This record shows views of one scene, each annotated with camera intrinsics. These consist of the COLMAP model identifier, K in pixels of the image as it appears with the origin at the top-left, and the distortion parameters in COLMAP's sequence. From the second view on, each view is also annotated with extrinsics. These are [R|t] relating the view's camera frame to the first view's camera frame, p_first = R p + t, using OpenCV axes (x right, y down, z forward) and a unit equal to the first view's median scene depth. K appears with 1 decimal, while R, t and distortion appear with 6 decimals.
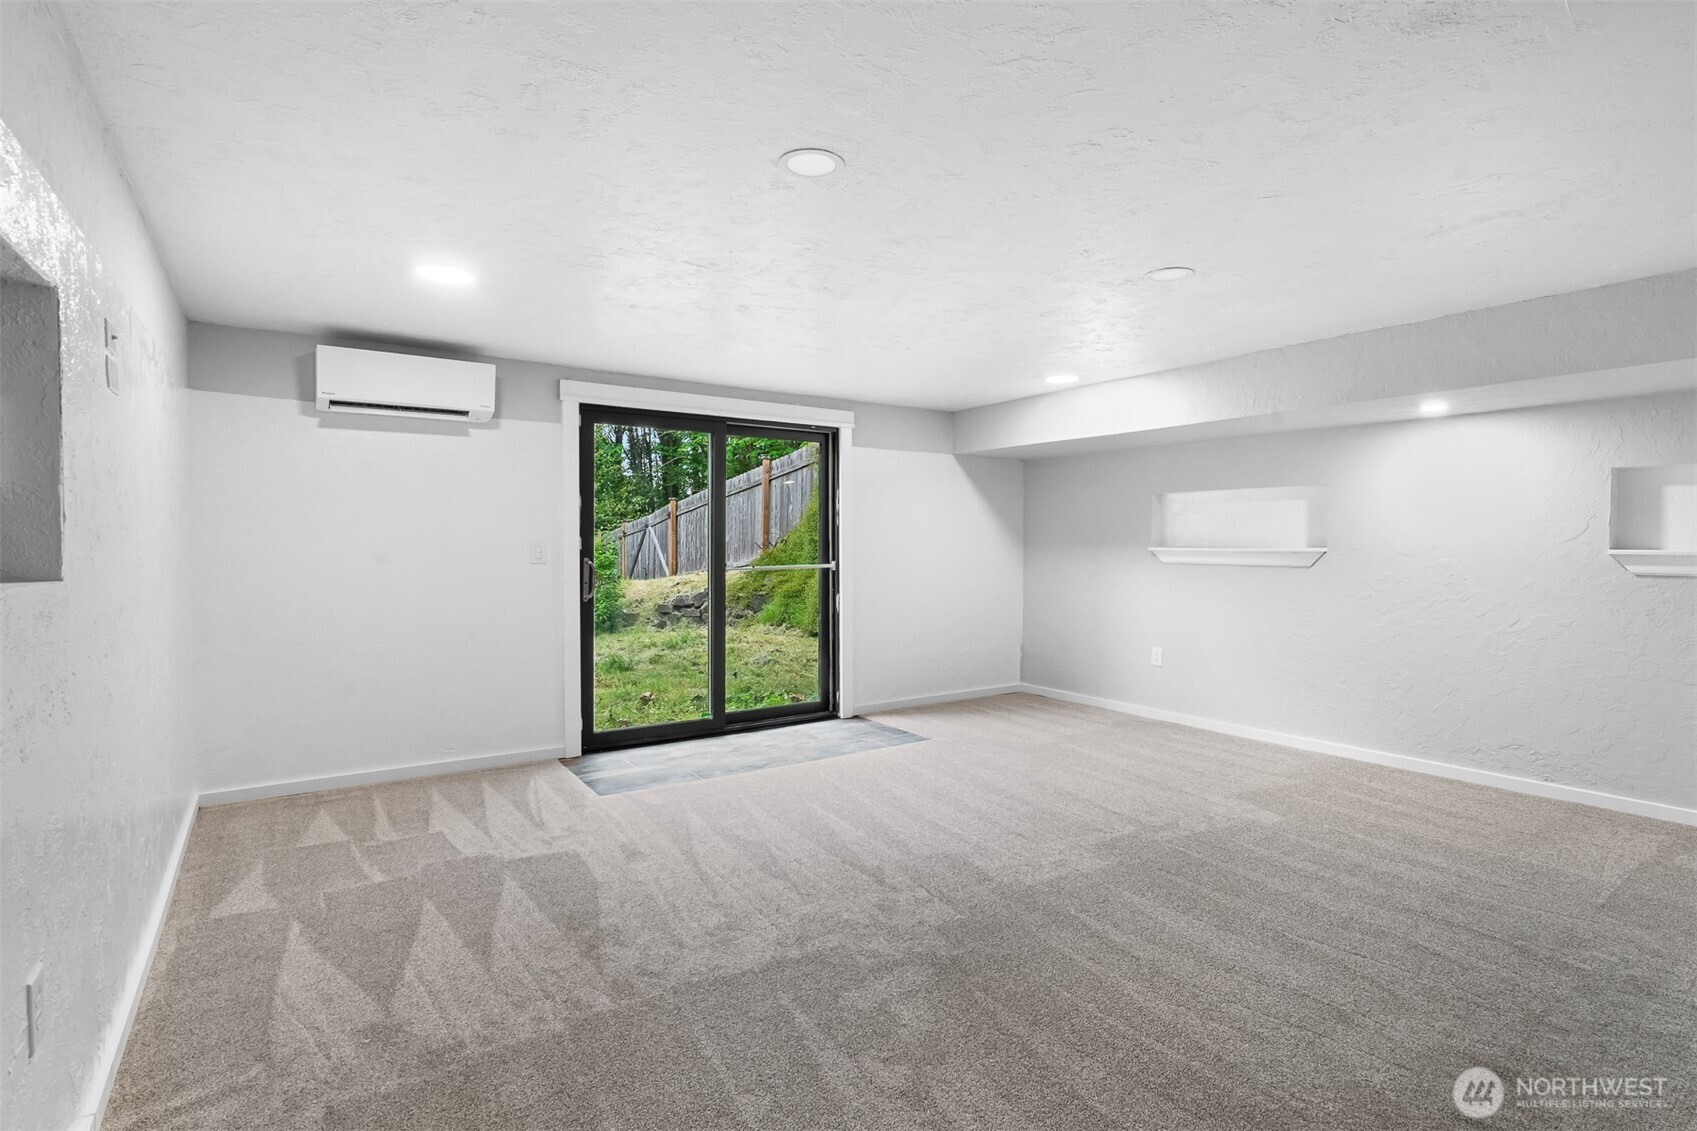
lens RADIAL K [[816.8, 0, 842.3], [0, 816.8, 530.7], [0, 0, 1]] dist [-0.001380, 0.000315]
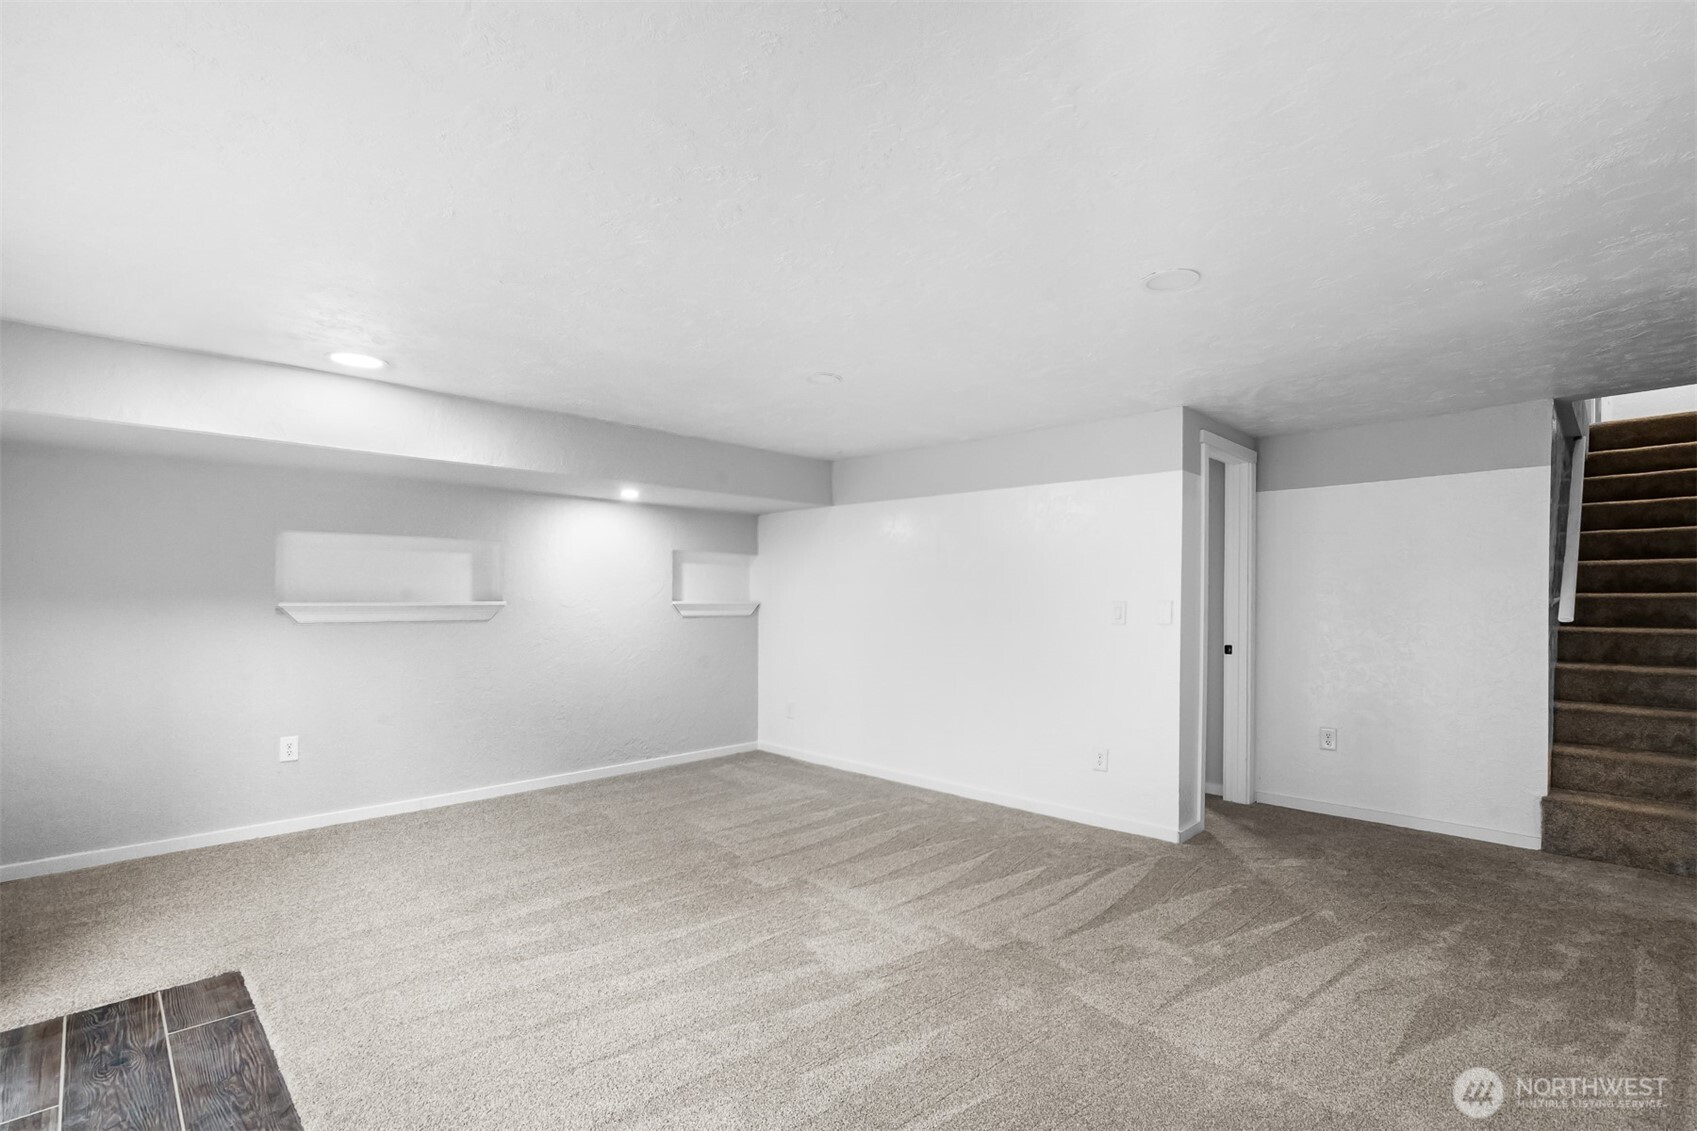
lens RADIAL K [[779.9, 0, 841.3], [0, 779.9, 558.6], [0, 0, 1]] dist [-0.000997, 0.000571]
pose [[-0.176451, 0.053055, 0.982879, -0.467131], [-0.012636, 0.998342, -0.056159, 0.016325], [-0.984228, -0.022329, -0.175488, 0.716682]]
